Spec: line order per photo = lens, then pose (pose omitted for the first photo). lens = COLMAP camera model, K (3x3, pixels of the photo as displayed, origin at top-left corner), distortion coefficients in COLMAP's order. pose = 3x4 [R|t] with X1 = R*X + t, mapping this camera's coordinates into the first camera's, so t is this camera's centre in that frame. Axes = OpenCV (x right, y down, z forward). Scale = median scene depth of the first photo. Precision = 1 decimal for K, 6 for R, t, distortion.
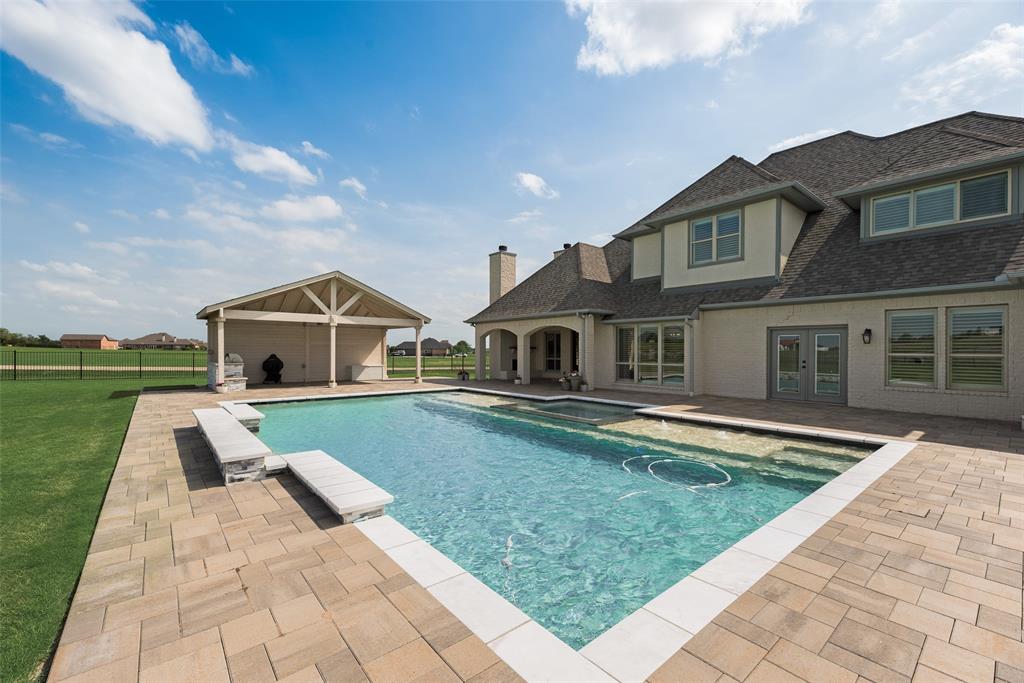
lens RADIAL K [[416.1, 0, 512.4], [0, 416.1, 352.7], [0, 0, 1]] dist [0.001179, 0.000033]
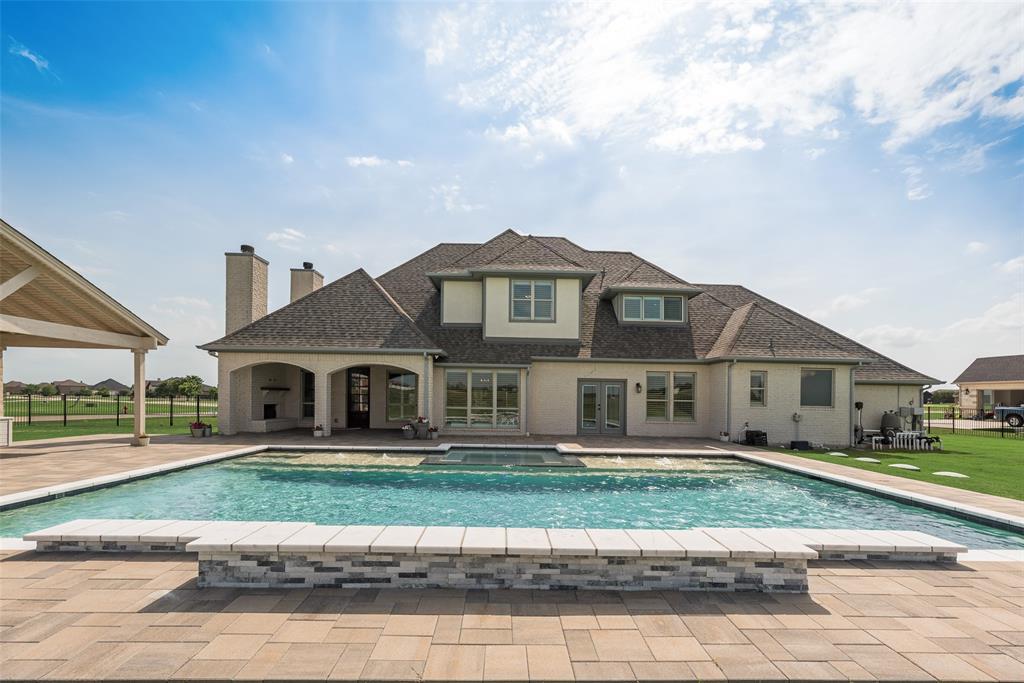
lens RADIAL K [[429.3, 0, 499.4], [0, 429.3, 399.1], [0, 0, 1]] dist [0.000501, -0.000019]
pose [[0.631917, 0.003878, 0.775026, -0.459092], [-0.009103, 0.999956, 0.002418, 0.001387], [-0.774983, -0.008583, 0.631924, 0.280518]]
